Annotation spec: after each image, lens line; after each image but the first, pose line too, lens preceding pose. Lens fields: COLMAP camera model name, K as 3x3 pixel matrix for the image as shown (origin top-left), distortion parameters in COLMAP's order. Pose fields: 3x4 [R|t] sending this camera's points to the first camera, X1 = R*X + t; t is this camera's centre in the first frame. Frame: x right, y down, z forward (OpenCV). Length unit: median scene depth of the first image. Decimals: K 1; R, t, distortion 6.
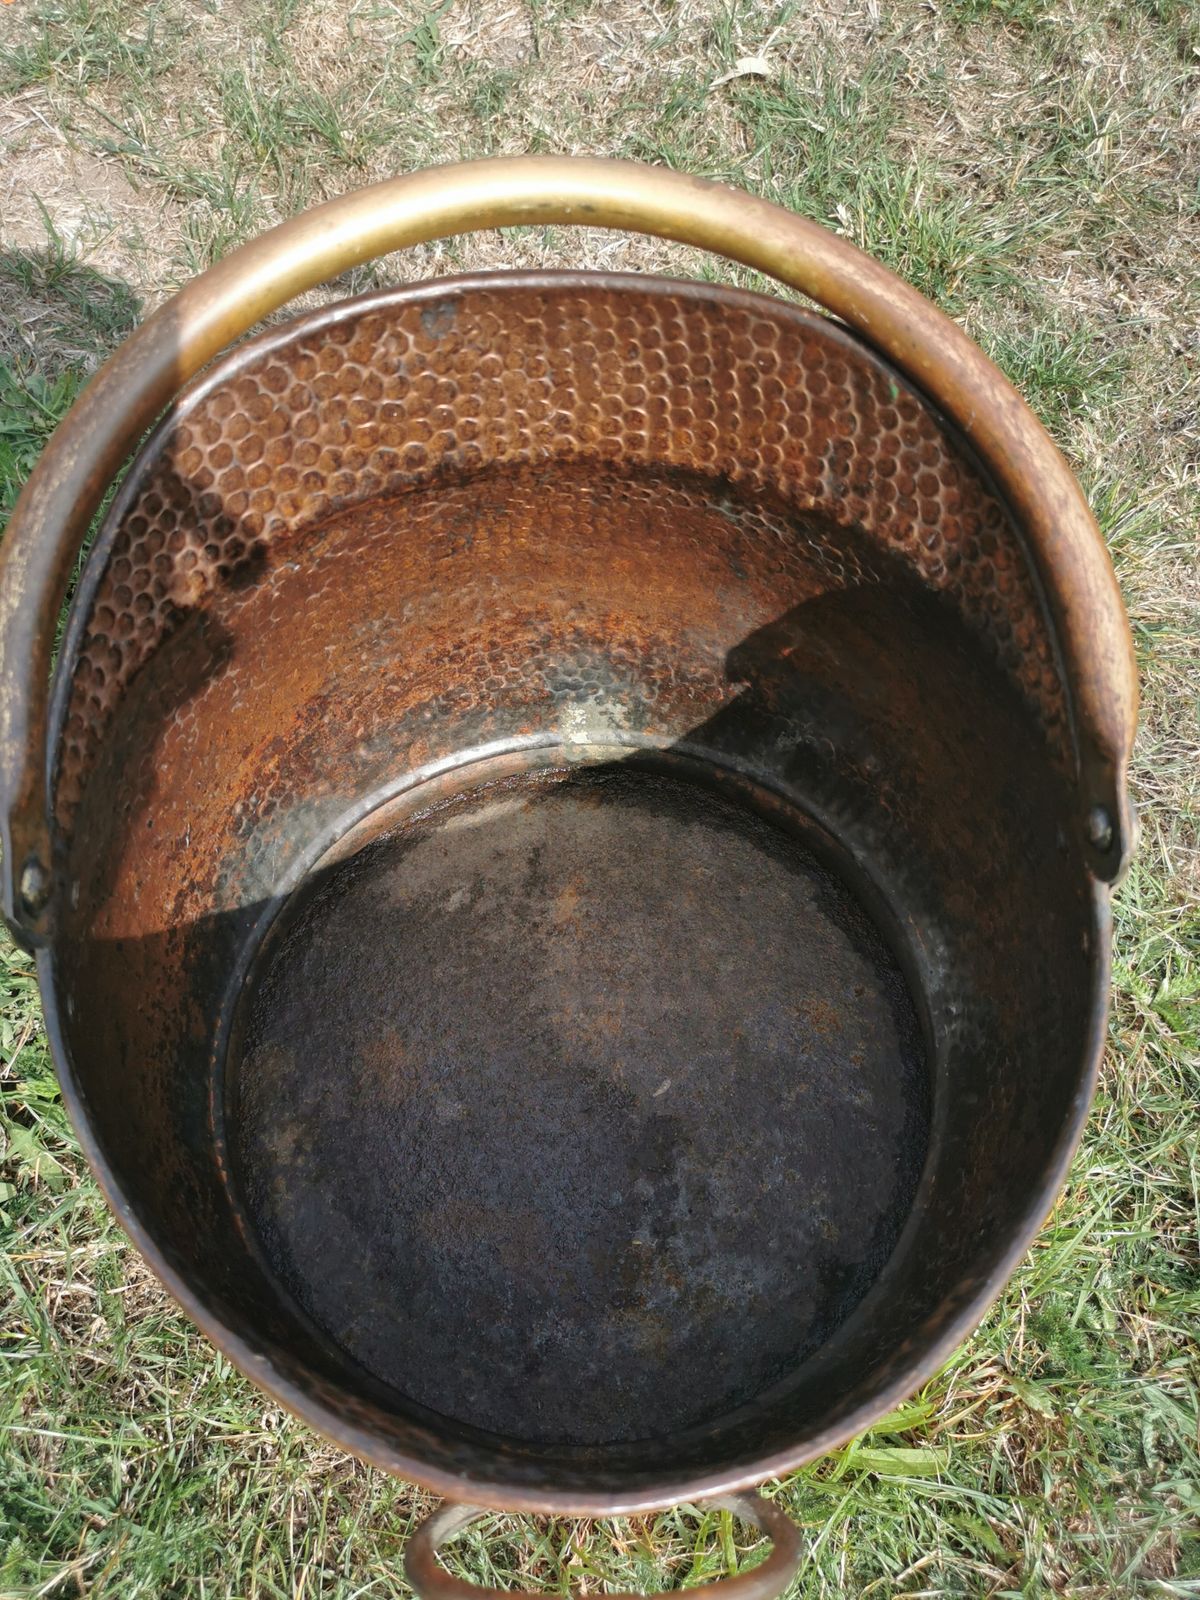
lens RADIAL K [[1250.2, 0, 600.9], [0, 1250.2, 772.7], [0, 0, 1]] dist [0.005692, -0.004373]
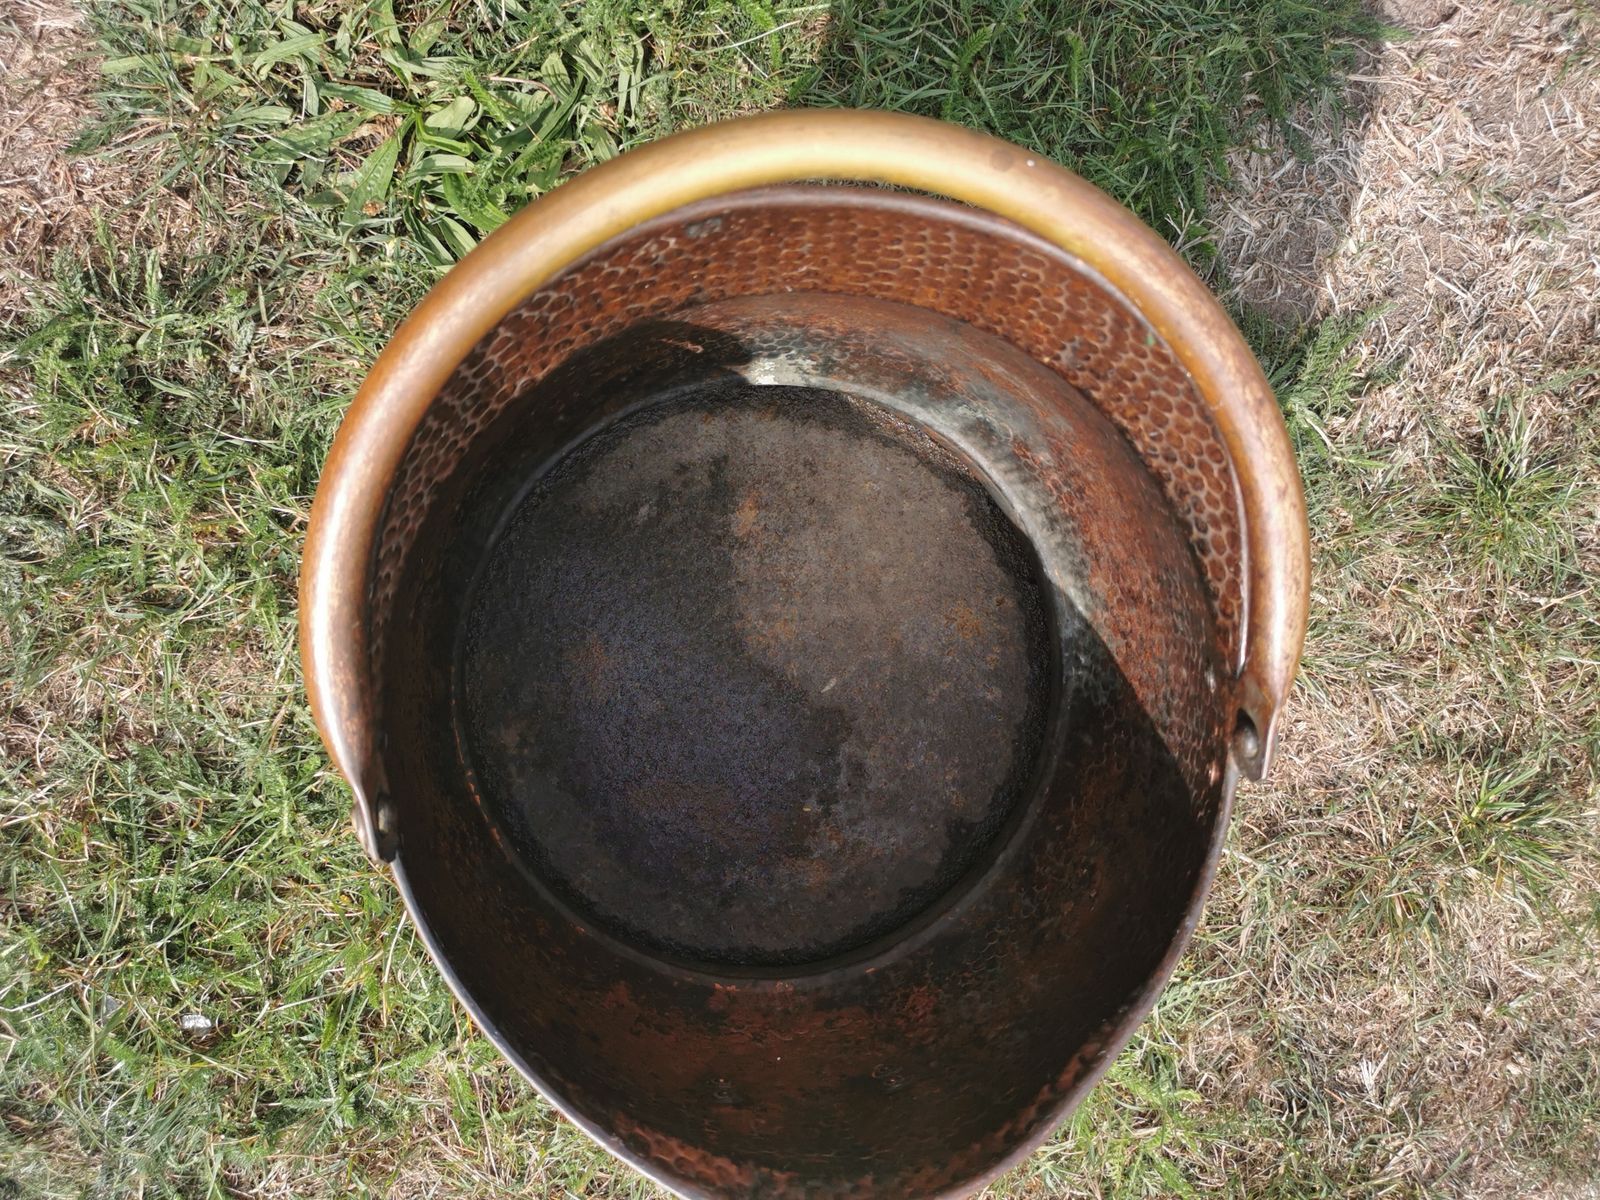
lens RADIAL K [[1272.2, 0, 798.8], [0, 1272.2, 604.8], [0, 0, 1]] dist [0.060102, -0.160053]
pose [[0.993391, -0.003456, 0.114727, -0.121146], [-0.055921, 0.858317, 0.510063, -0.439497], [-0.100235, -0.513108, 0.852451, 0.012366]]
